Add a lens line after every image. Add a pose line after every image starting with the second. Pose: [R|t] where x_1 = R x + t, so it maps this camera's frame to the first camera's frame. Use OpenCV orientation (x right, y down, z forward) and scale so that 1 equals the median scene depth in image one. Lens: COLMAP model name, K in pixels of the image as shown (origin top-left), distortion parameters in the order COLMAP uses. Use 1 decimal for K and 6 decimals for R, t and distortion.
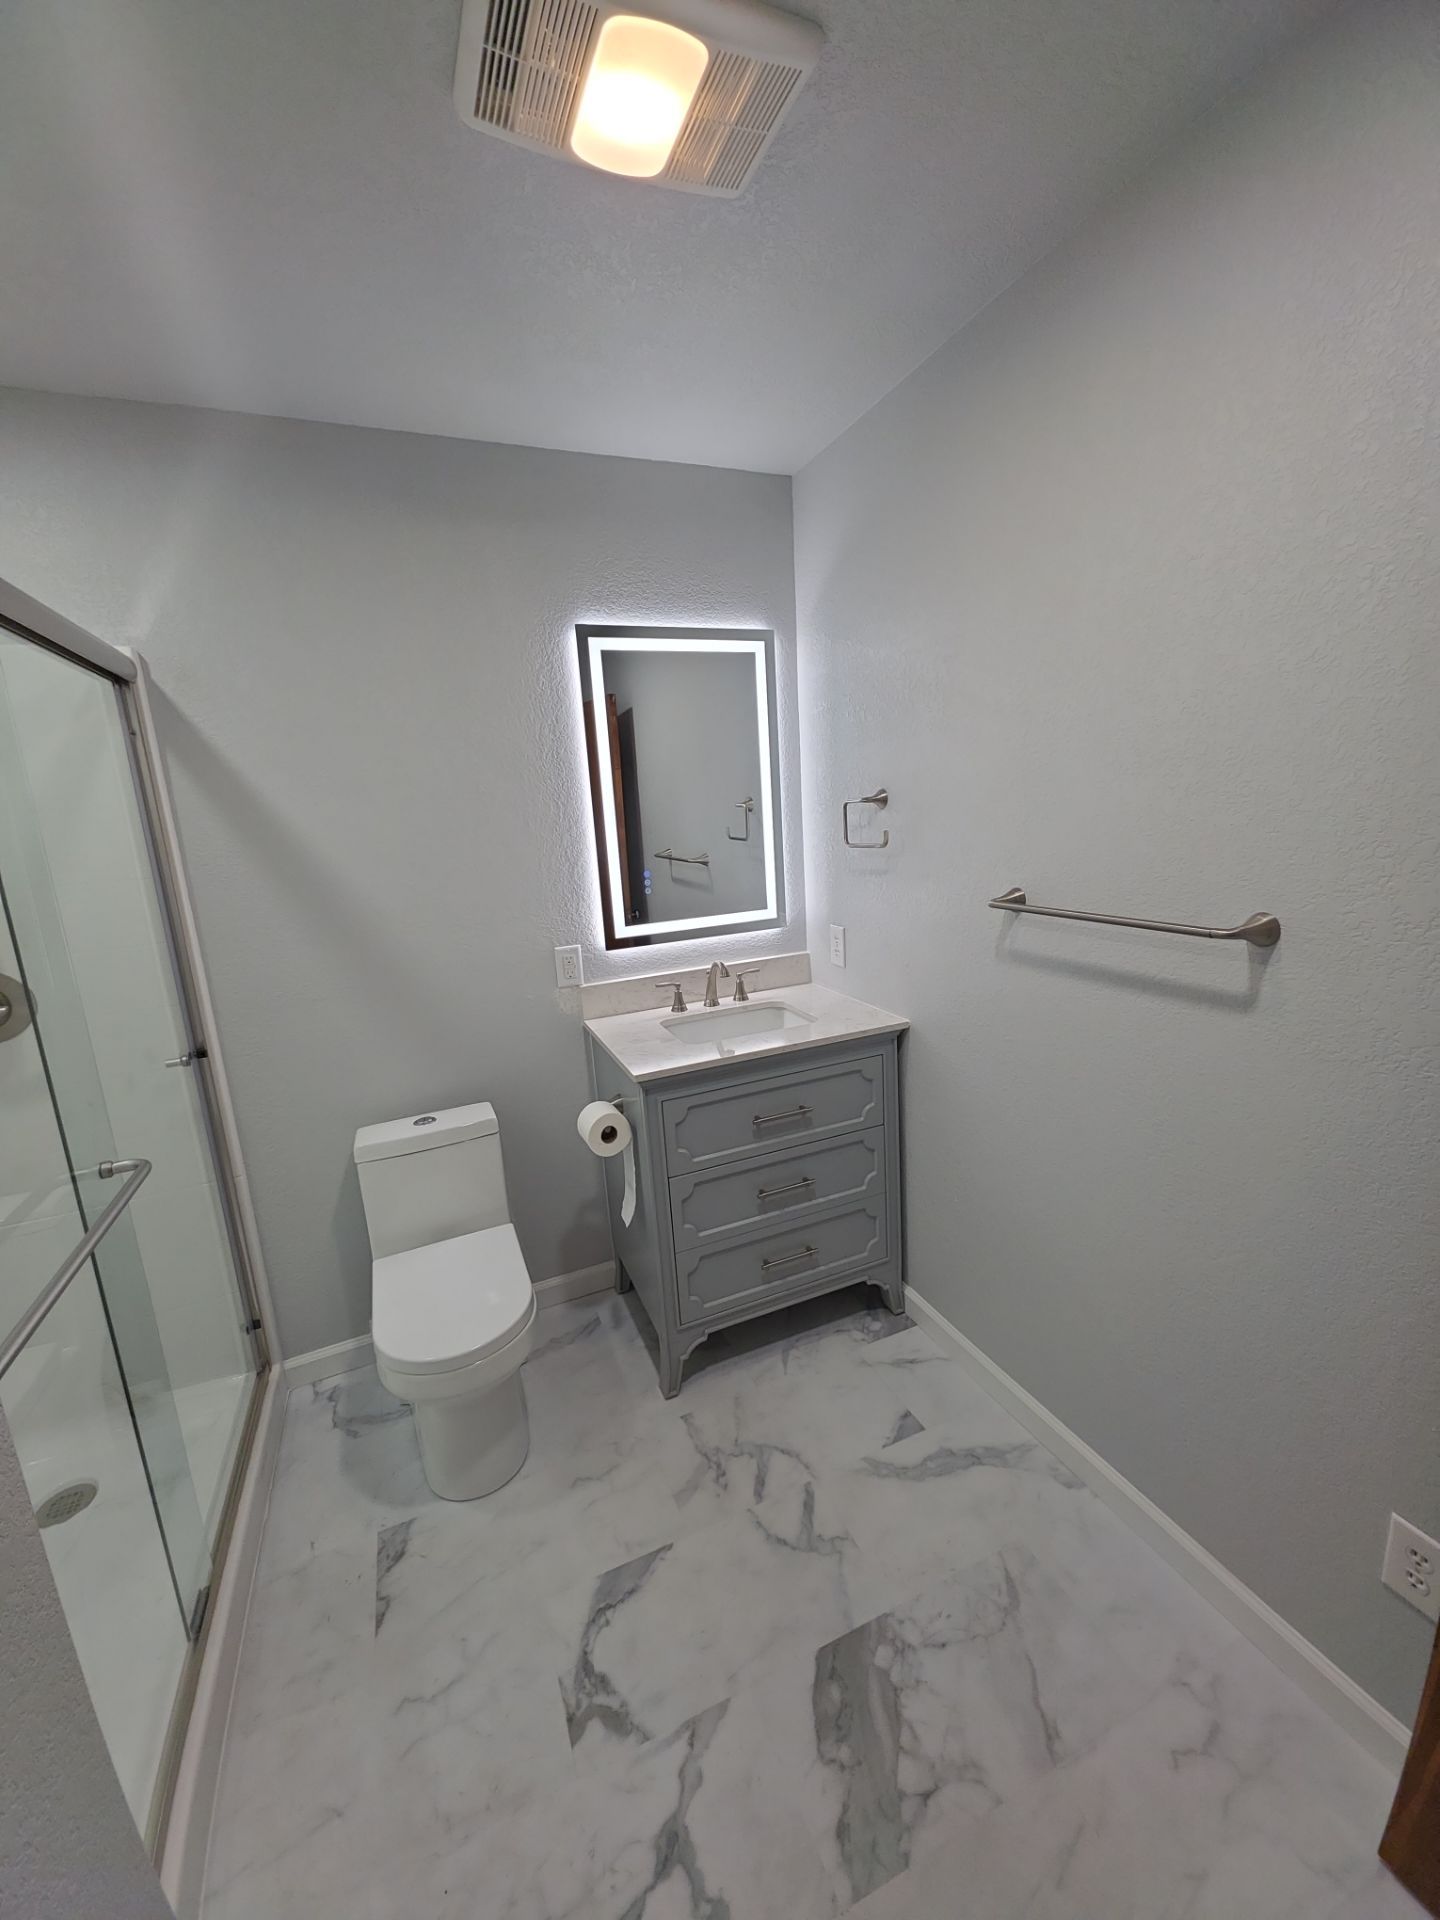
lens RADIAL K [[762.8, 0, 723.4], [0, 762.8, 960.4], [0, 0, 1]] dist [0.017485, -0.008678]
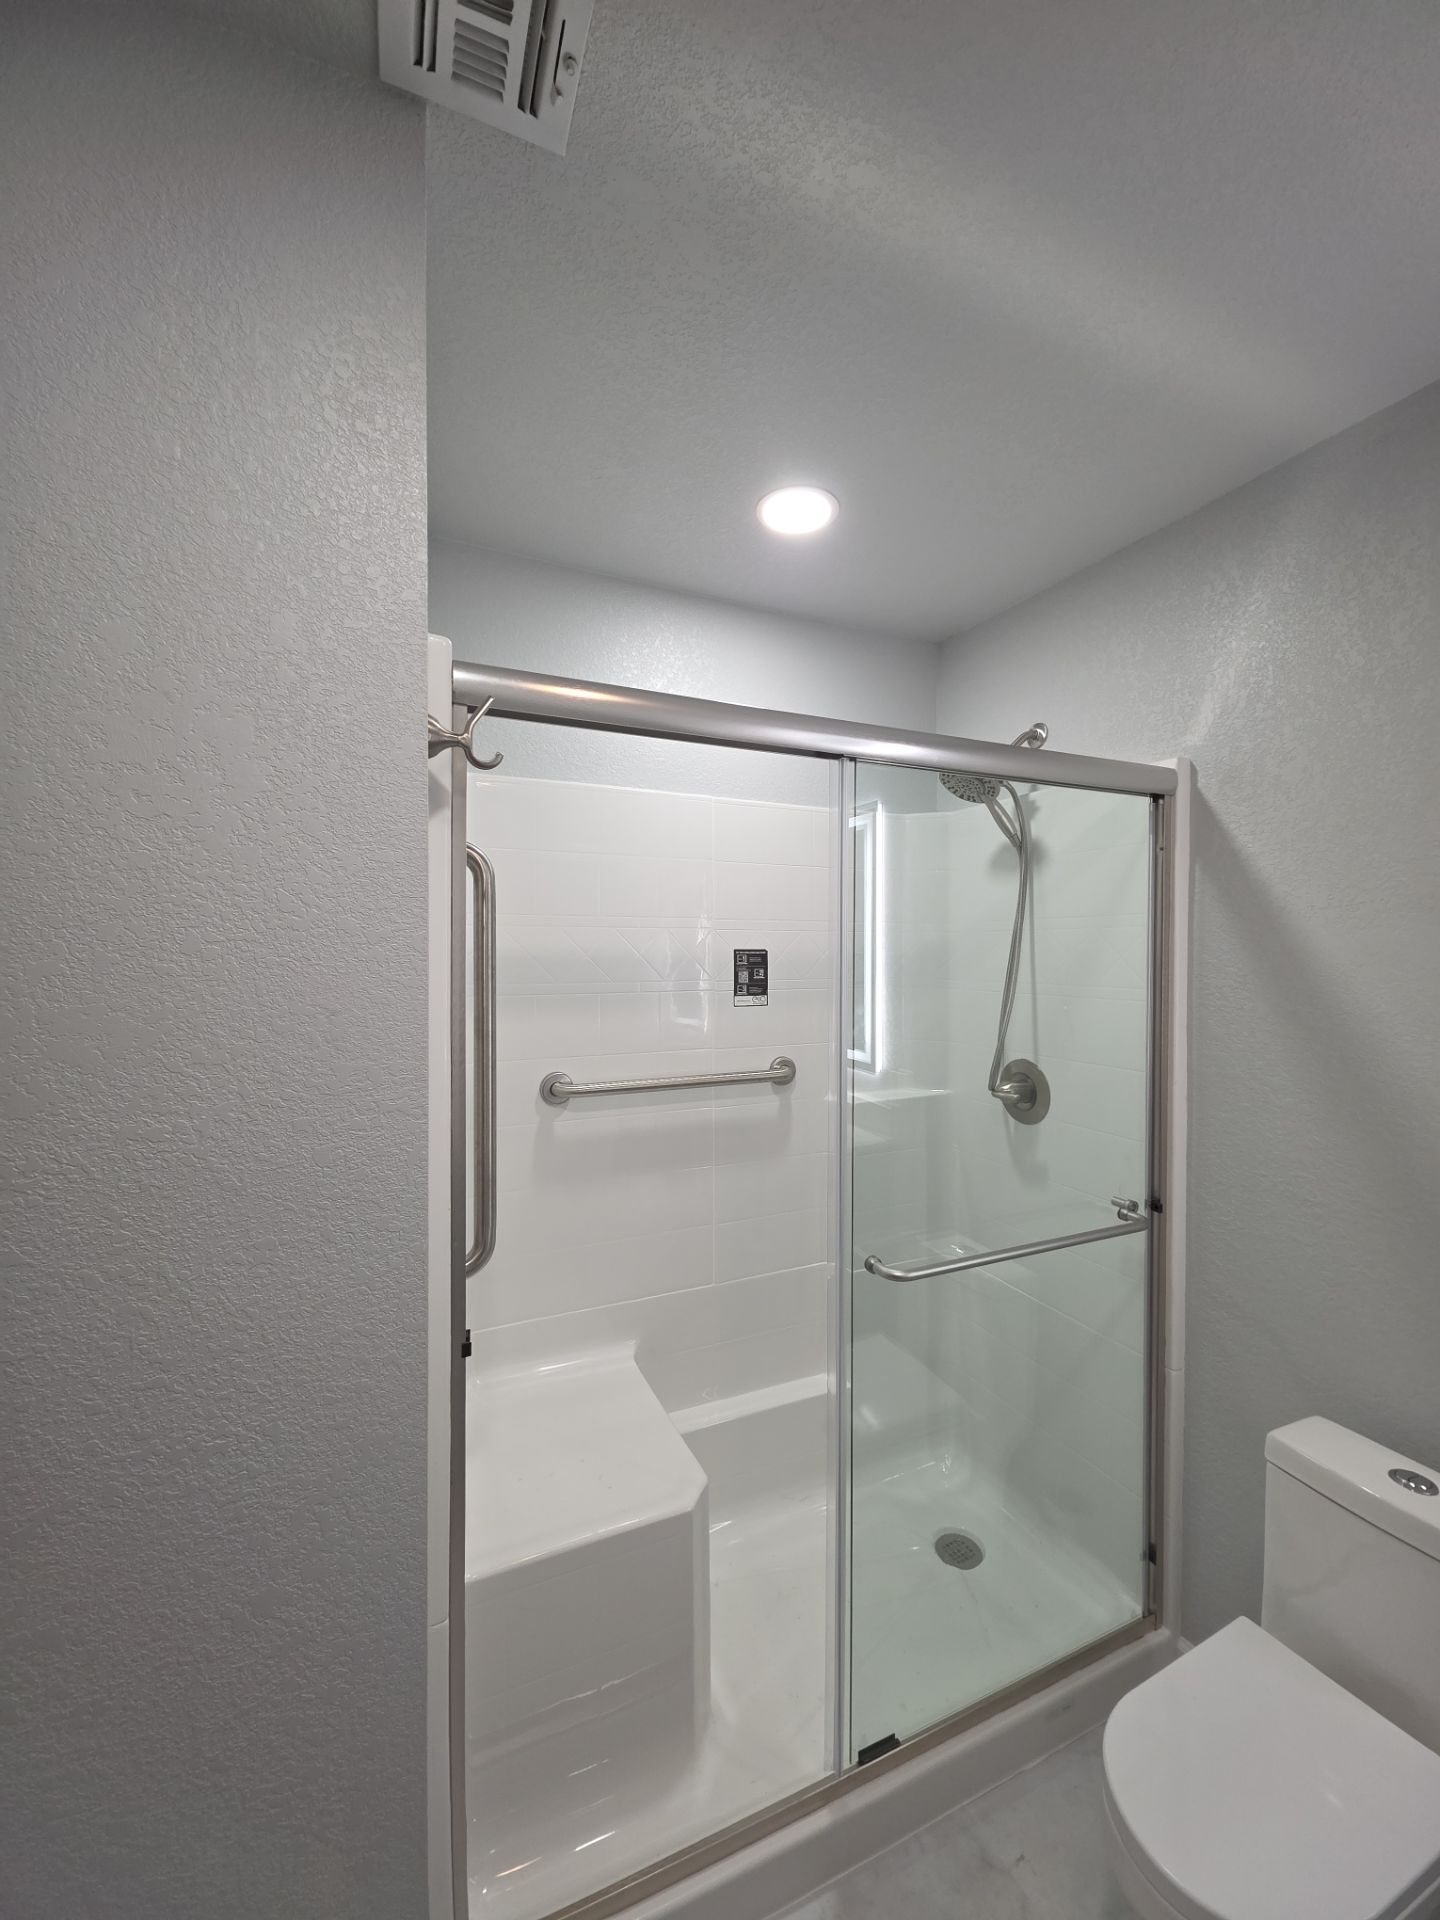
lens RADIAL K [[762.8, 0, 723.4], [0, 762.8, 960.4], [0, 0, 1]] dist [0.017485, -0.008678]
pose [[0.024792, 0.077730, -0.996666, 0.160335], [-0.205214, 0.976137, 0.071024, -0.120933], [0.978403, 0.202769, 0.040151, 0.475332]]
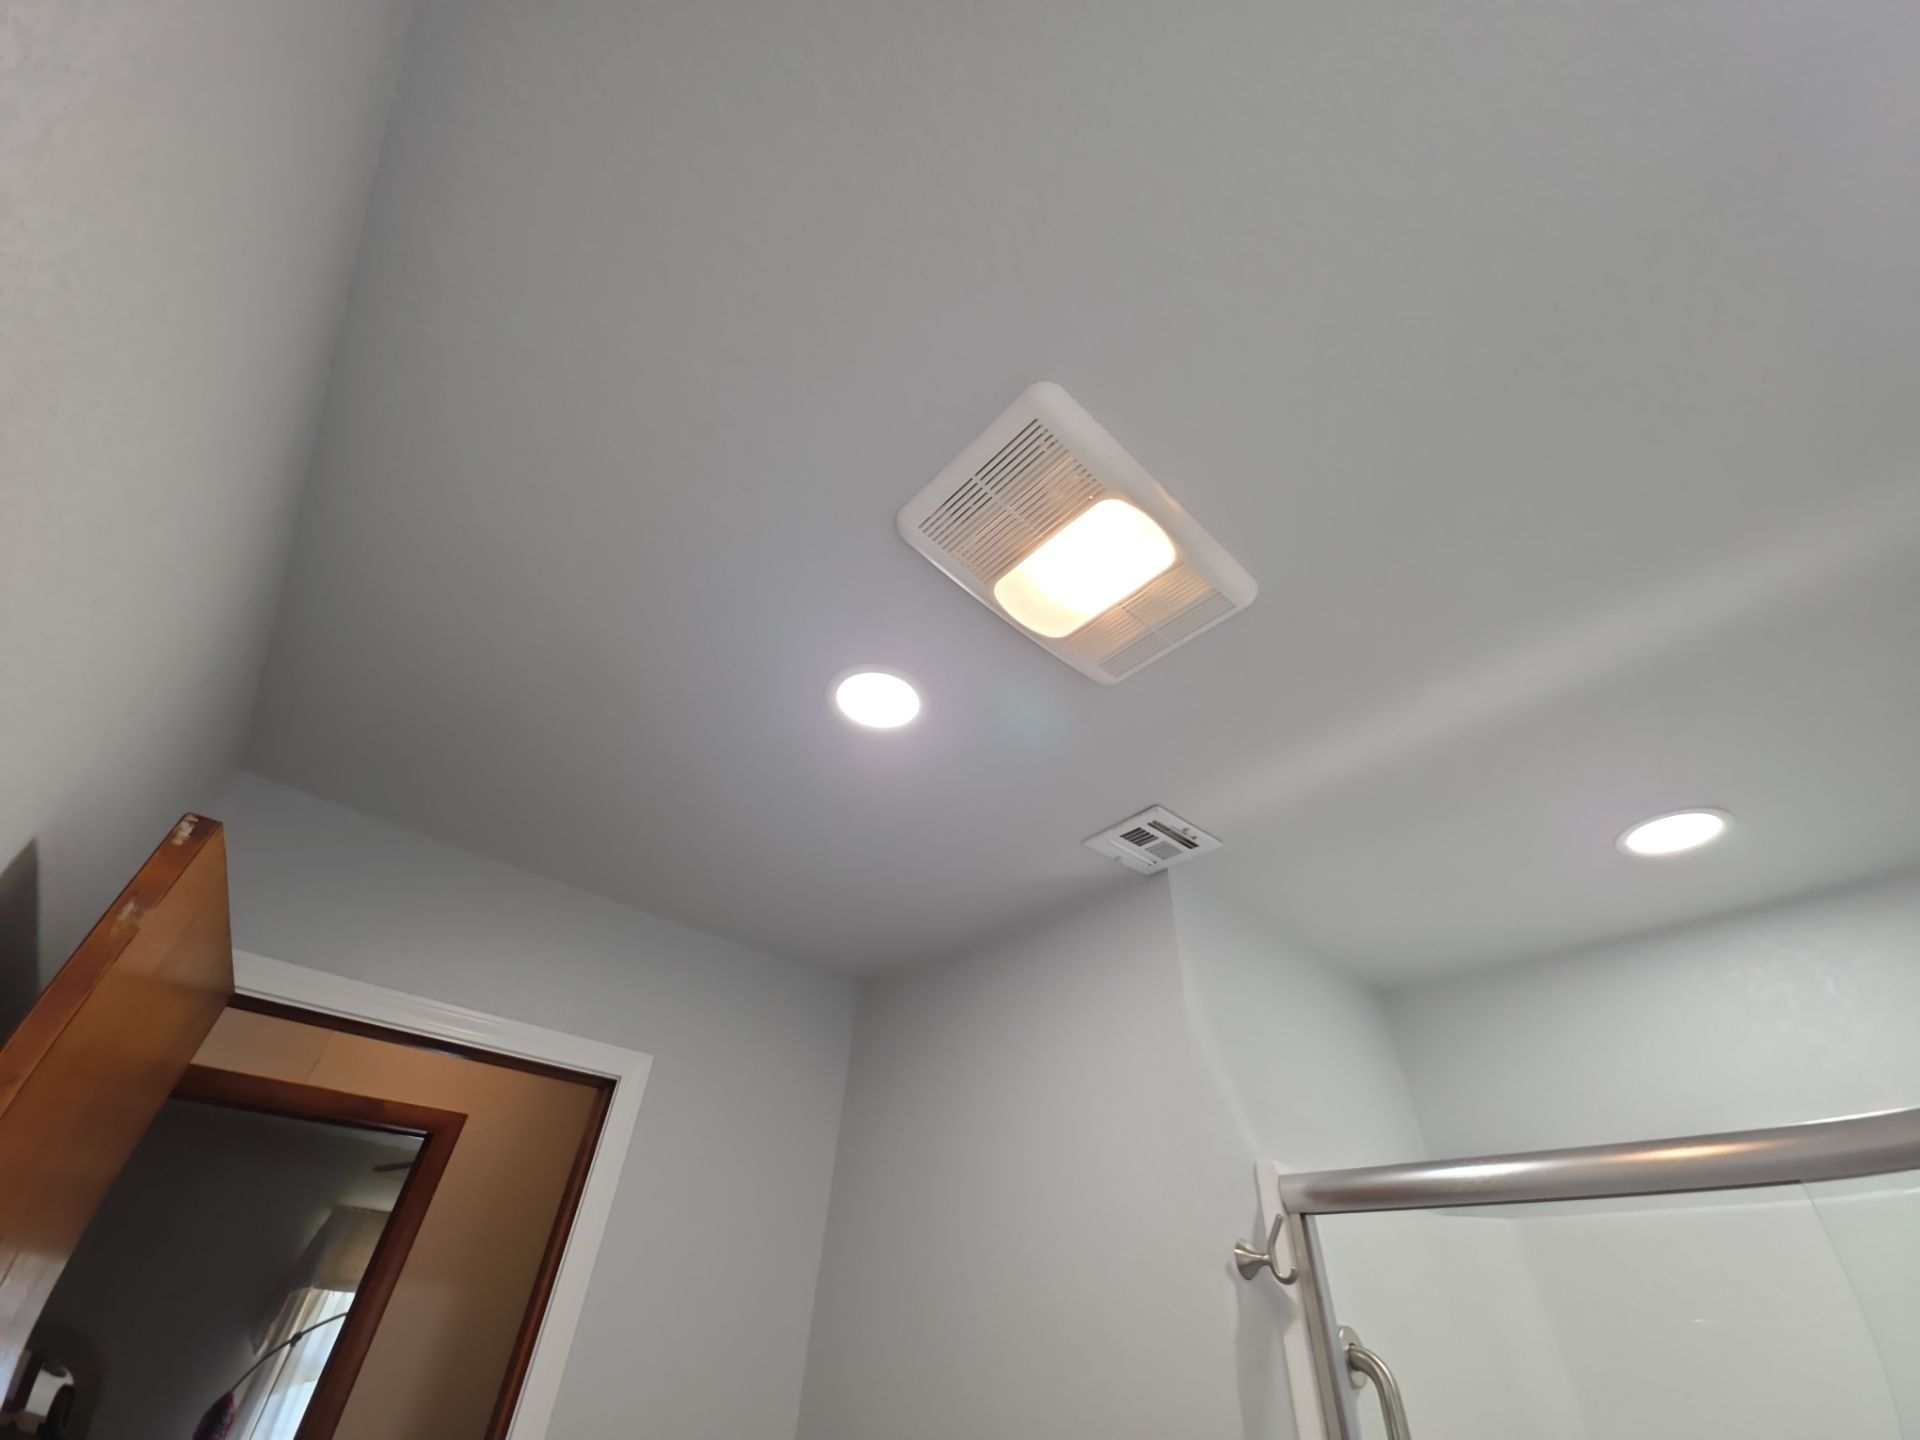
lens RADIAL K [[762.8, 0, 963.6], [0, 762.8, 717.9], [0, 0, 1]] dist [0.017485, -0.008678]
pose [[-0.949260, -0.182596, -0.256054, 0.132849], [-0.052425, 0.894667, -0.443647, -0.315599], [0.310091, -0.407713, -0.858844, 1.004132]]
